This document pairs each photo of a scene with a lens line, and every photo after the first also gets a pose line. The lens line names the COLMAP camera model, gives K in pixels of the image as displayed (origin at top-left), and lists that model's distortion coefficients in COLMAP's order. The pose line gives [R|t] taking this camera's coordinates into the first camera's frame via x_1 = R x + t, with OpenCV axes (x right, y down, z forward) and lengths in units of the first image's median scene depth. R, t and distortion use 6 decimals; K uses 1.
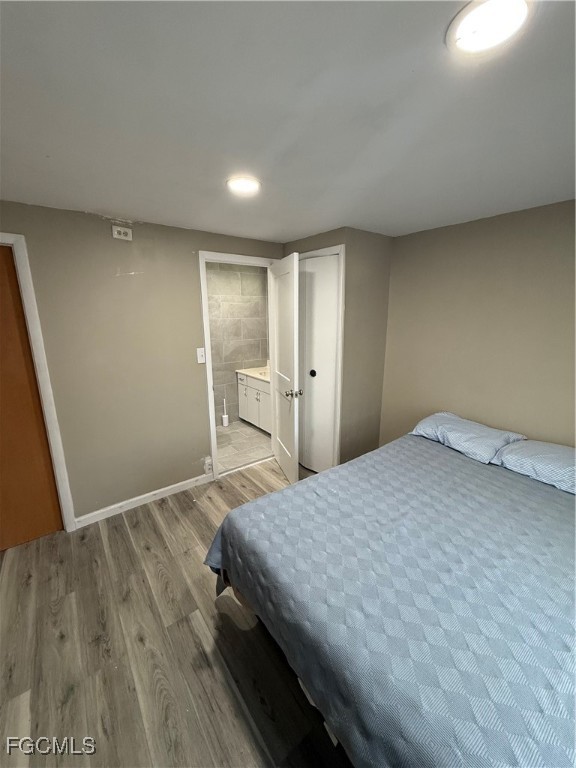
lens RADIAL K [[307.3, 0, 288.6], [0, 307.3, 381.0], [0, 0, 1]] dist [0.000805, 0.000012]
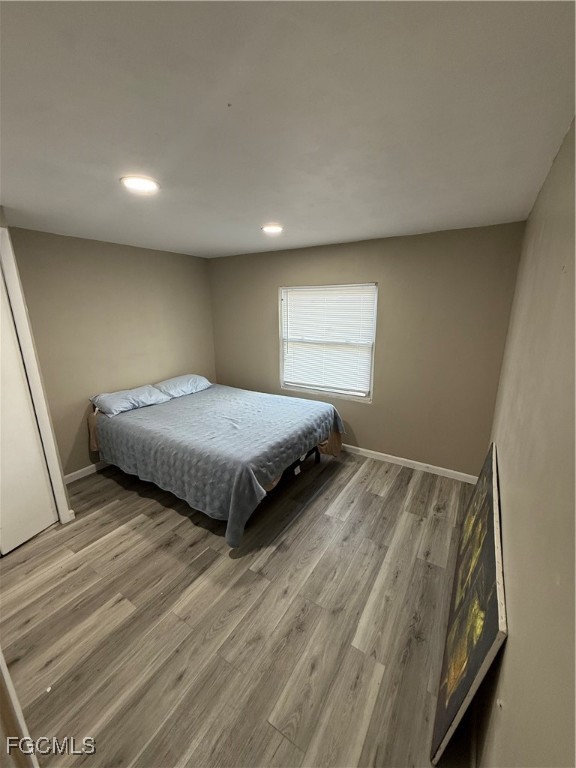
lens RADIAL K [[307.3, 0, 288.6], [0, 307.3, 381.0], [0, 0, 1]] dist [0.000805, 0.000012]
pose [[-0.356744, -0.225592, 0.906555, -1.217389], [0.214754, 0.924614, 0.314595, -0.244567], [-0.909183, 0.306916, -0.281404, 0.954209]]
